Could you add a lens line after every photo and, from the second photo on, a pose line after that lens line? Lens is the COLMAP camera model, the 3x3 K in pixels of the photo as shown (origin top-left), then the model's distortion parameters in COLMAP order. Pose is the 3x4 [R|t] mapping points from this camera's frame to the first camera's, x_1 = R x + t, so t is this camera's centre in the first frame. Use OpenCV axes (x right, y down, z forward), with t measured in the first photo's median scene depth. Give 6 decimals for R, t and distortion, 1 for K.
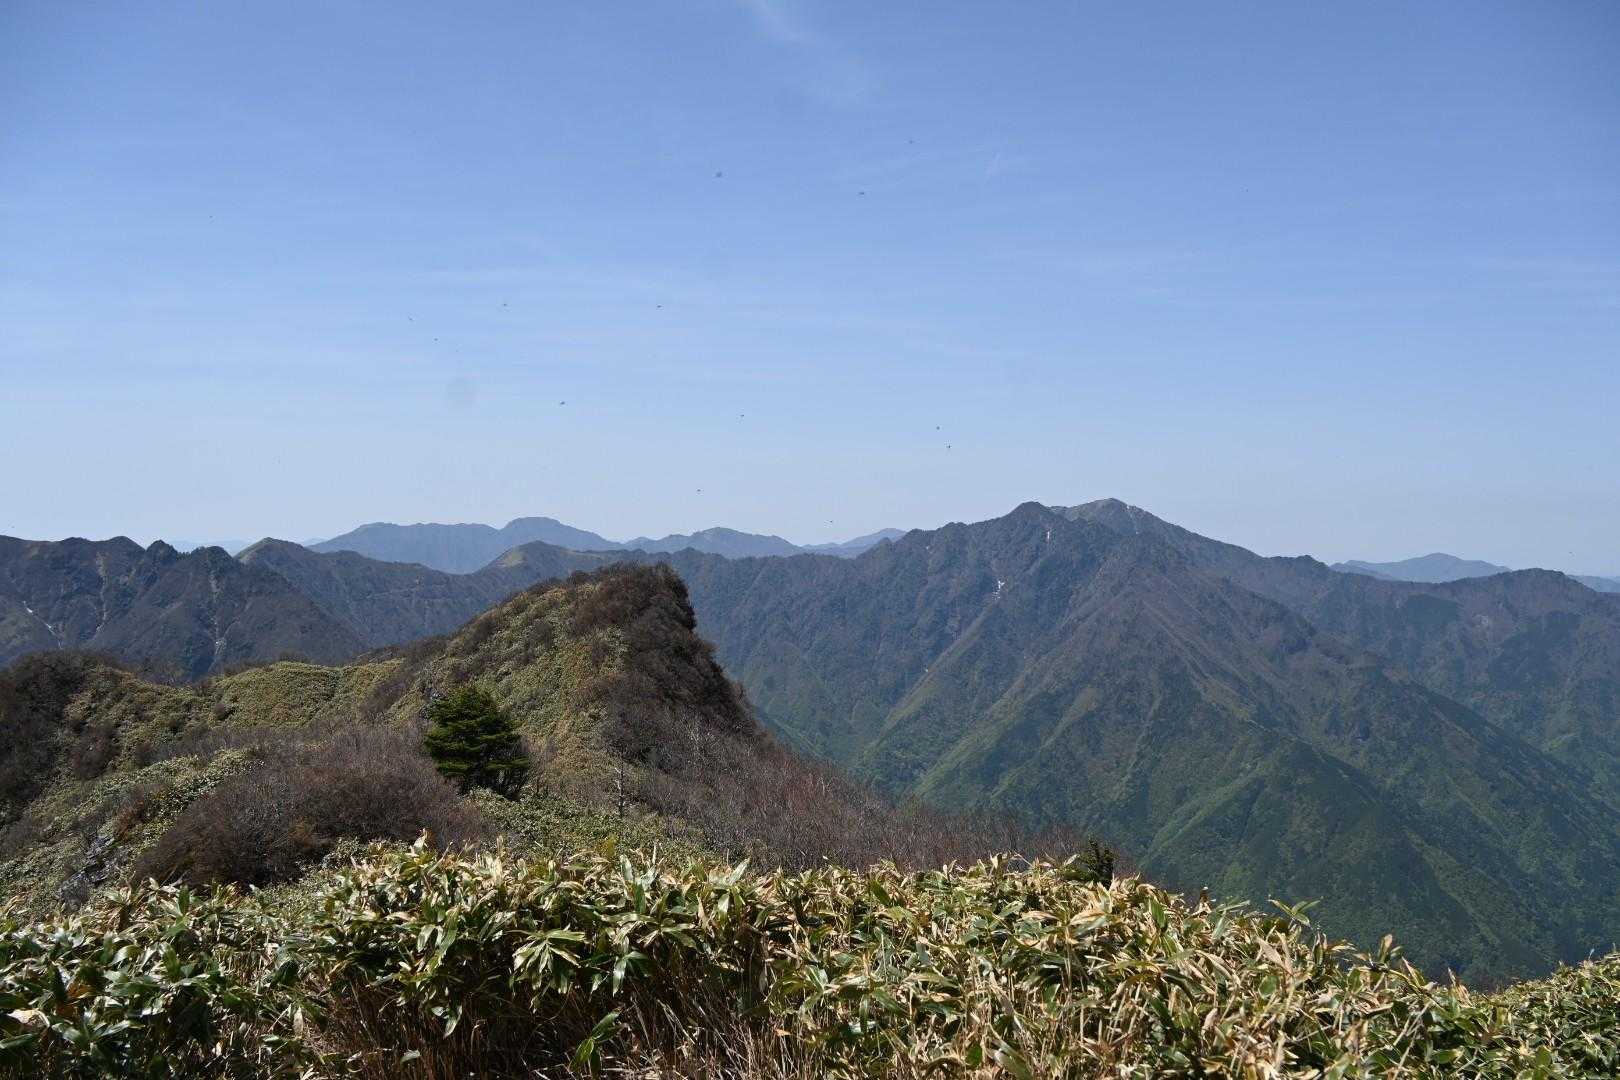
lens RADIAL K [[1238.4, 0, 812.1], [0, 1238.4, 549.7], [0, 0, 1]] dist [0.012784, -0.000430]
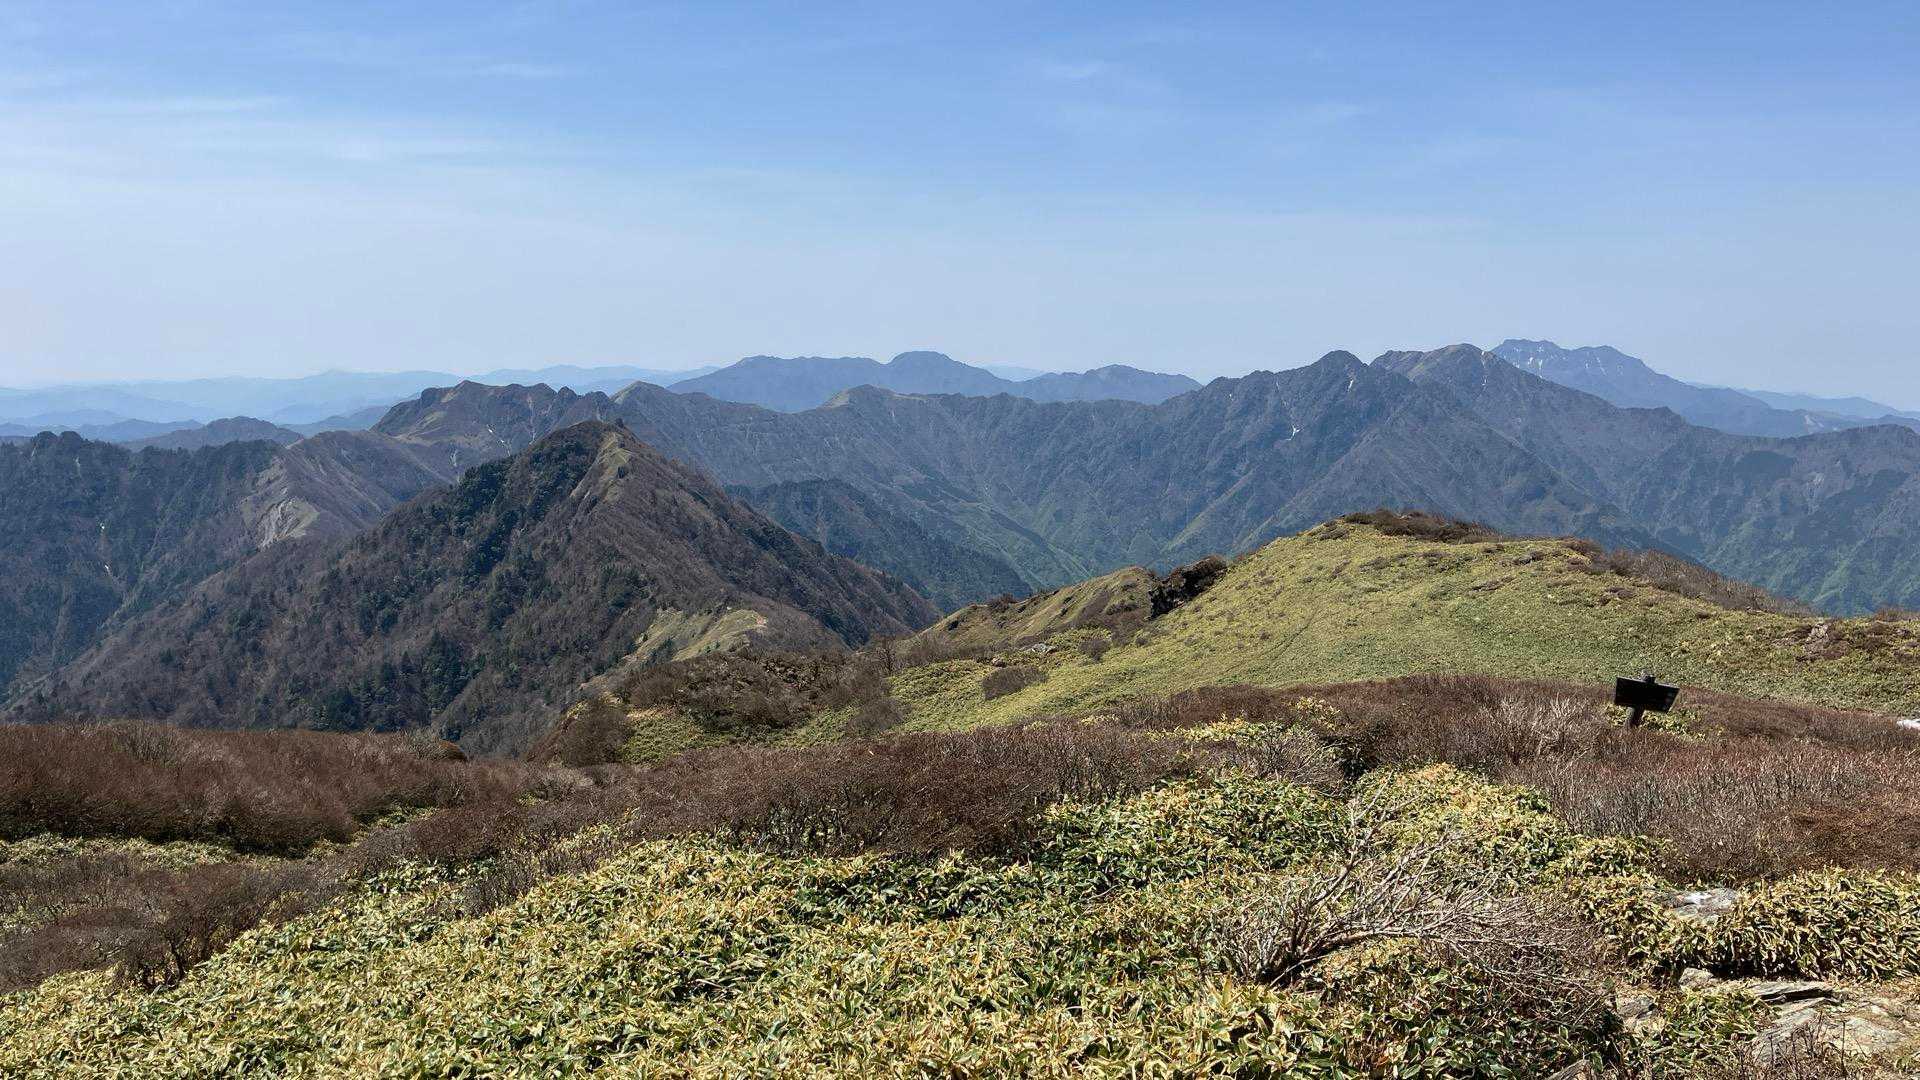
lens RADIAL K [[1695.5, 0, 961.3], [0, 1695.5, 540.1], [0, 0, 1]] dist [0.064379, -0.001476]
pose [[0.970720, 0.035735, -0.237543, 0.234298], [-0.013645, 0.995479, 0.093996, -0.012186], [0.239828, -0.088002, 0.966819, -0.479811]]
